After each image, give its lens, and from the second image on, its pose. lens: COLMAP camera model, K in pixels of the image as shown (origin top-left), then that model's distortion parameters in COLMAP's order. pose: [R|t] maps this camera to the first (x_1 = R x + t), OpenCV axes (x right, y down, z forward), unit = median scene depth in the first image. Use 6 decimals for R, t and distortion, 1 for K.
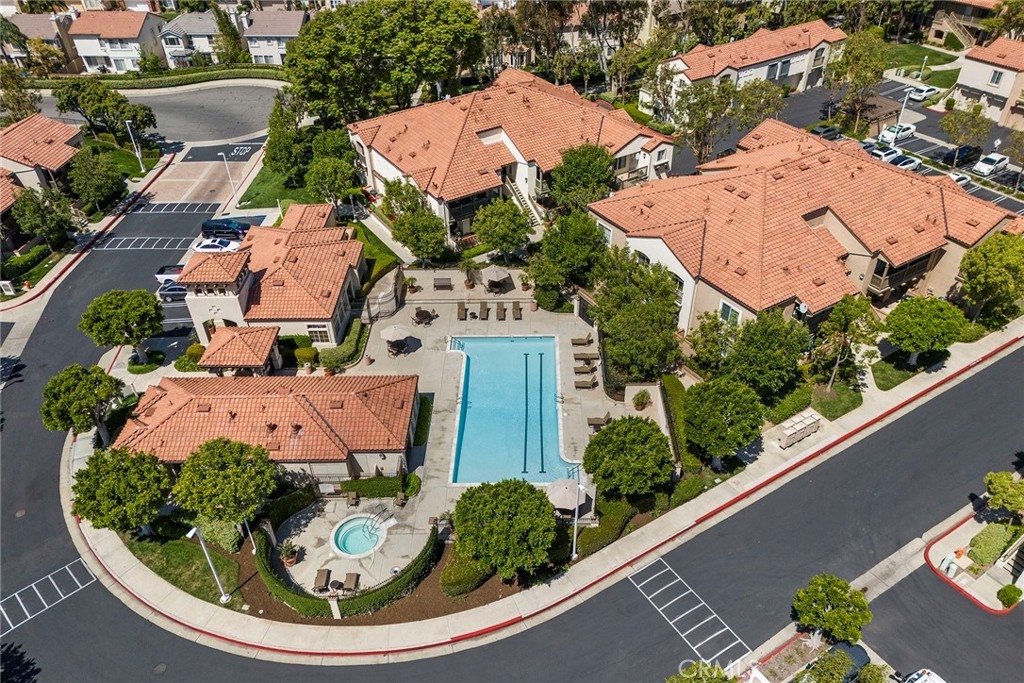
lens RADIAL K [[731.1, 0, 508.7], [0, 731.1, 396.6], [0, 0, 1]] dist [0.082395, -0.100443]
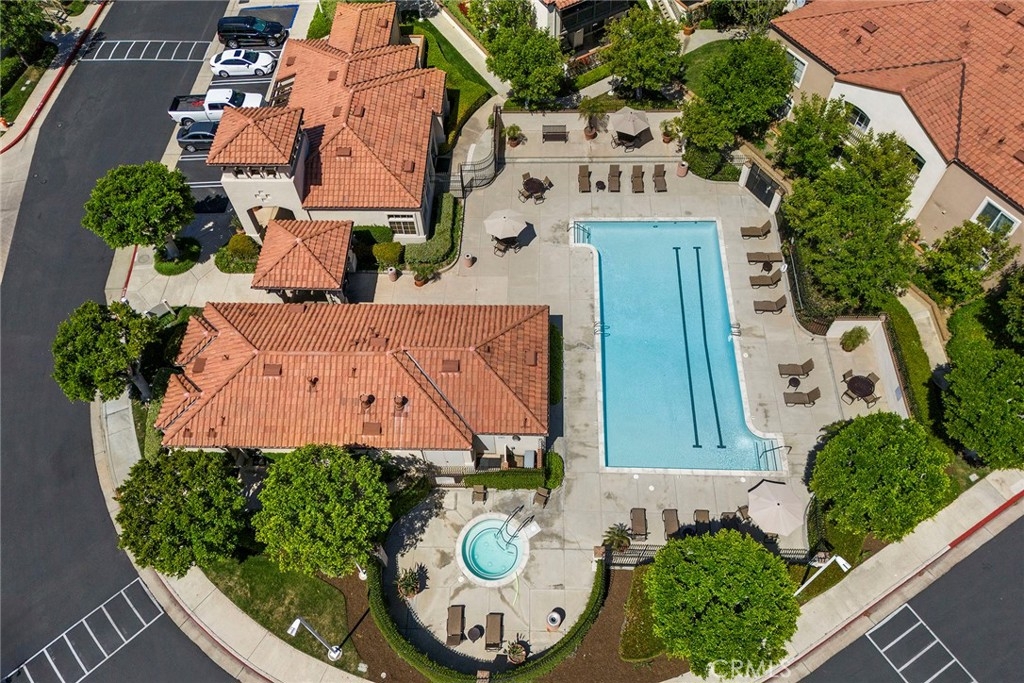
lens RADIAL K [[732.3, 0, 512.0], [0, 732.3, 341.5], [0, 0, 1]] dist [0.089316, -0.099404]
pose [[0.999849, 0.006922, -0.015923, -0.139089], [-0.002134, 0.959128, 0.282963, -0.188642], [0.017231, -0.282886, 0.958999, 0.261589]]
